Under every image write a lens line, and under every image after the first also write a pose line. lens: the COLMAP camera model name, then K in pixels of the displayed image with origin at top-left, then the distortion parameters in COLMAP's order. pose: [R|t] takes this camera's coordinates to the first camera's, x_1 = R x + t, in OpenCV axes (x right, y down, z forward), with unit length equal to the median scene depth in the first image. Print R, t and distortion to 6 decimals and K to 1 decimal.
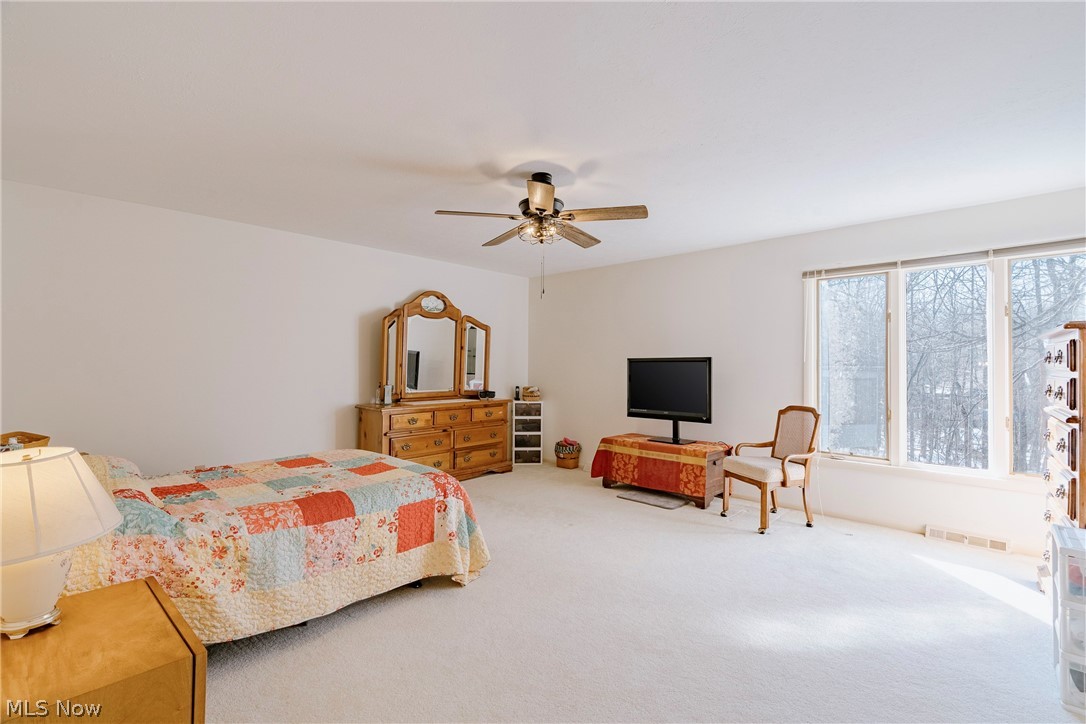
lens RADIAL K [[505.1, 0, 538.6], [0, 505.1, 360.7], [0, 0, 1]] dist [-0.009623, 0.002816]
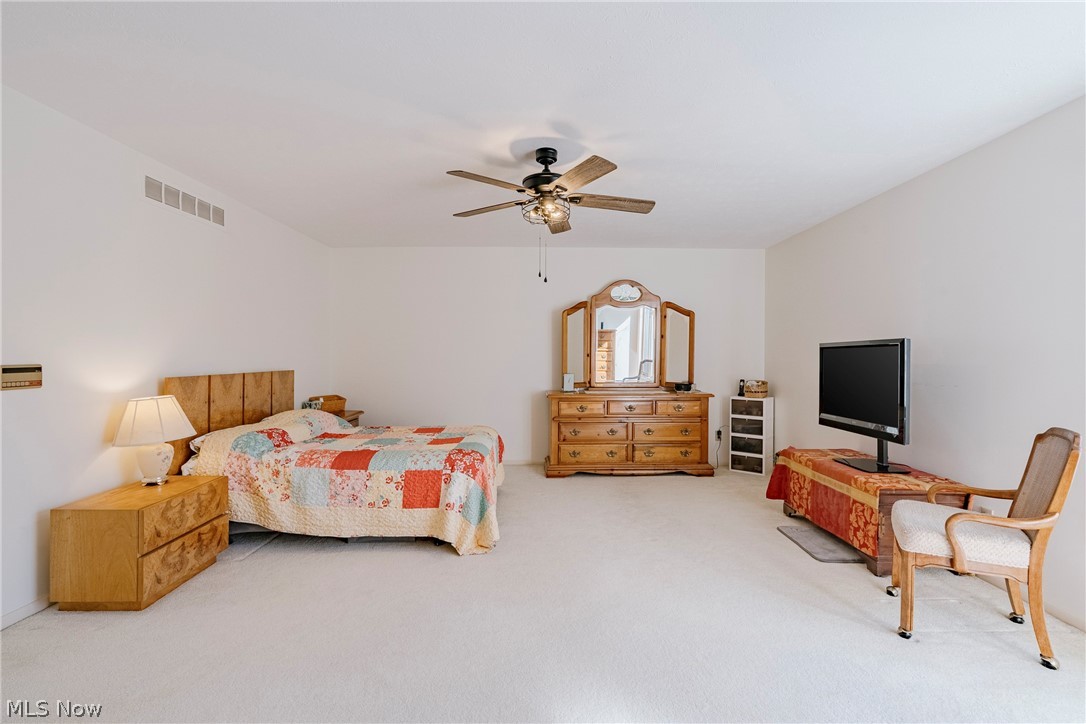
lens RADIAL K [[505.1, 0, 537.5], [0, 505.1, 358.5], [0, 0, 1]] dist [-0.009623, 0.002816]
pose [[0.680600, -0.000878, -0.732655, 0.495573], [0.008706, 0.999938, 0.006890, 0.009749], [0.732603, -0.011068, 0.680566, 0.248396]]
